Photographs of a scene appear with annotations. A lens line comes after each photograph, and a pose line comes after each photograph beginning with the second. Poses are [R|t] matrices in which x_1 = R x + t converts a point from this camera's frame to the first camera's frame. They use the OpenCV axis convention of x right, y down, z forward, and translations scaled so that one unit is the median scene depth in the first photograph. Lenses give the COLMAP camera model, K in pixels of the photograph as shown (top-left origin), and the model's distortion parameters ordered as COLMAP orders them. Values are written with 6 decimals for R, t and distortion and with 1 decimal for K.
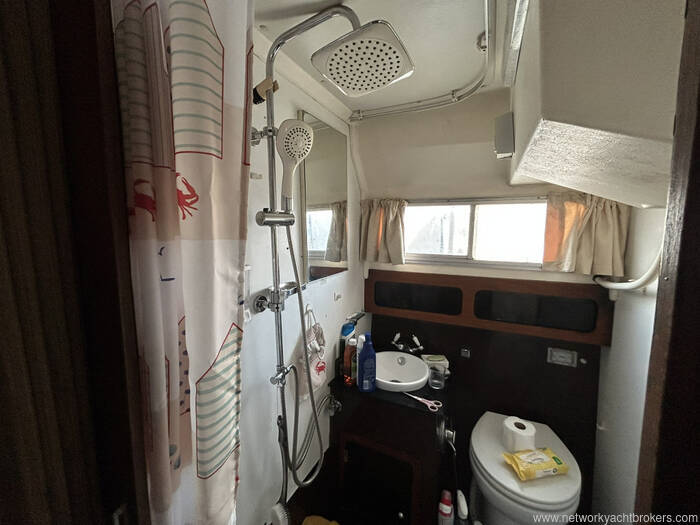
lens RADIAL K [[280.1, 0, 349.7], [0, 280.1, 261.2], [0, 0, 1]] dist [-0.001529, 0.000787]
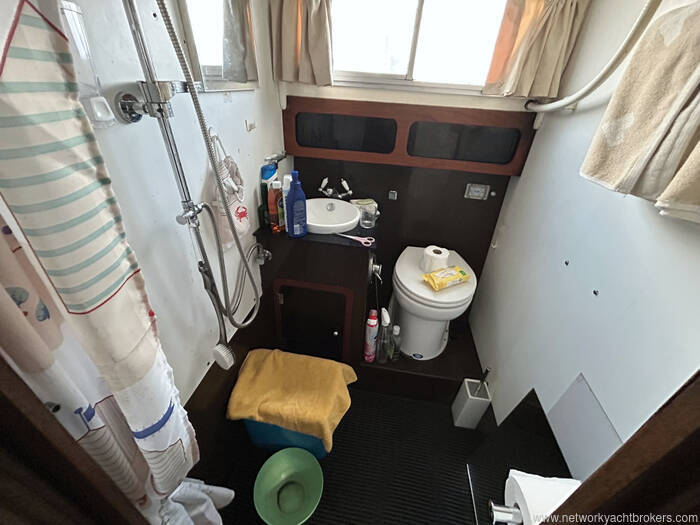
lens RADIAL K [[280.1, 0, 348.6], [0, 280.1, 260.9], [0, 0, 1]] dist [-0.001529, 0.000787]
pose [[0.956176, -0.116291, 0.268706, -0.040028], [-0.012853, 0.900184, 0.435320, 0.136764], [-0.292509, -0.419696, 0.859240, 0.121122]]
